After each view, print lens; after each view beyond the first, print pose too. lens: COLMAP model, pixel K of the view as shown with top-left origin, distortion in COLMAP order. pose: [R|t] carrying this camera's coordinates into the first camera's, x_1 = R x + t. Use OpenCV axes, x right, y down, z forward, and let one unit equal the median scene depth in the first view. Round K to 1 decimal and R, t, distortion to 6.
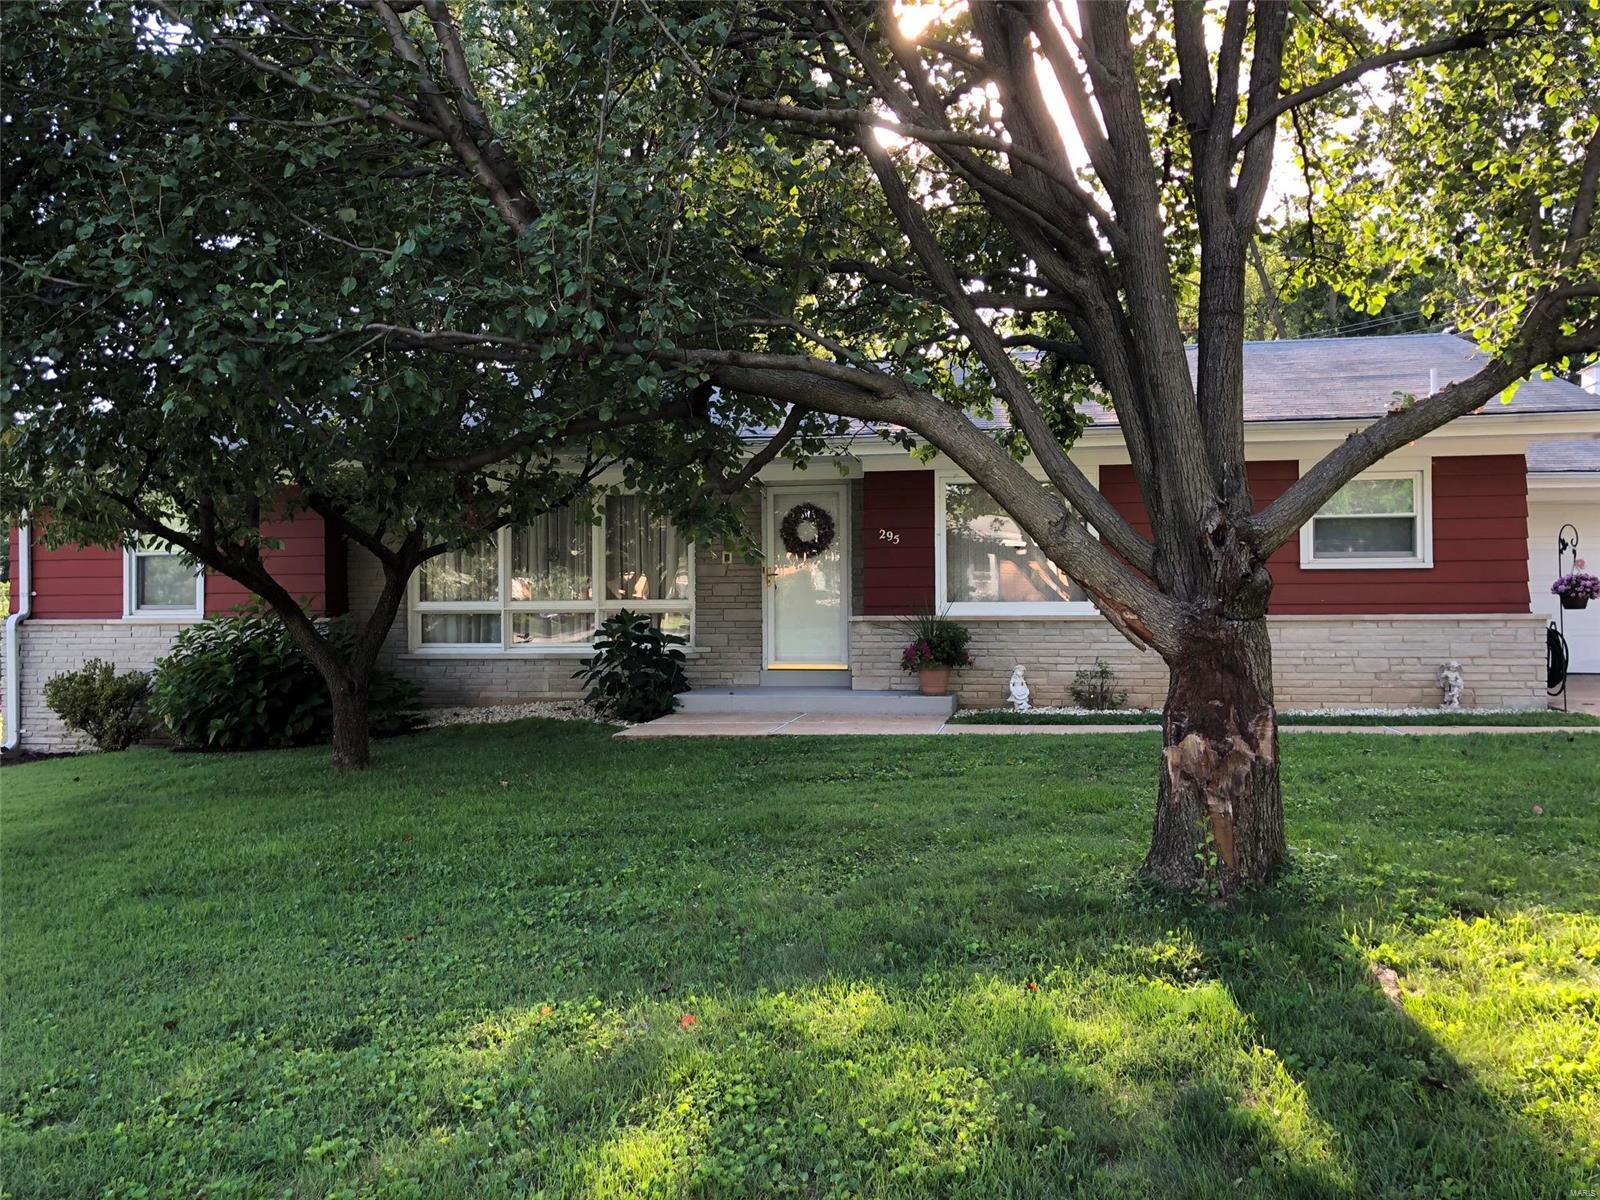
lens RADIAL K [[1298.7, 0, 800.0], [0, 1298.7, 600.0], [0, 0, 1]] dist [0.061846, 0.002202]
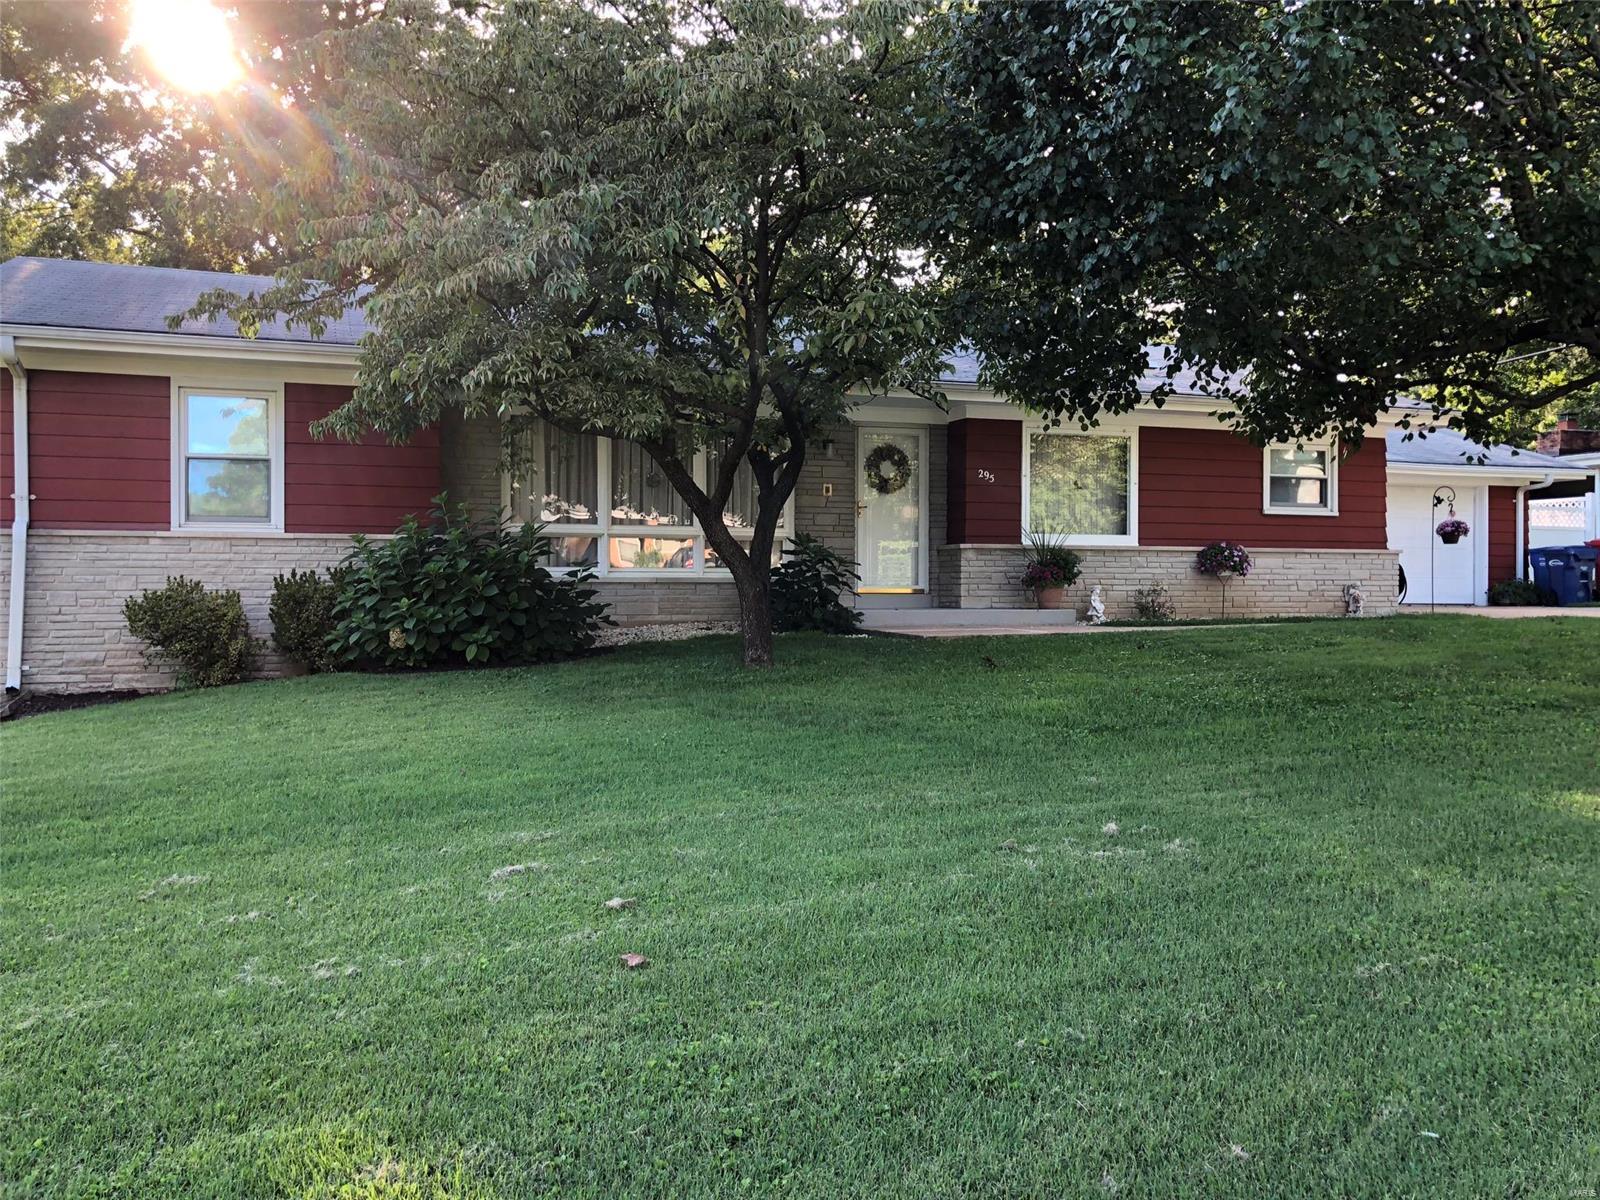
lens RADIAL K [[1298.7, 0, 800.0], [0, 1298.7, 600.0], [0, 0, 1]] dist [0.061846, 0.002202]
pose [[0.861649, 0.002613, 0.507498, -0.661849], [-0.008452, 0.999922, 0.009201, 0.052371], [-0.507434, -0.012217, 0.861604, 0.082825]]
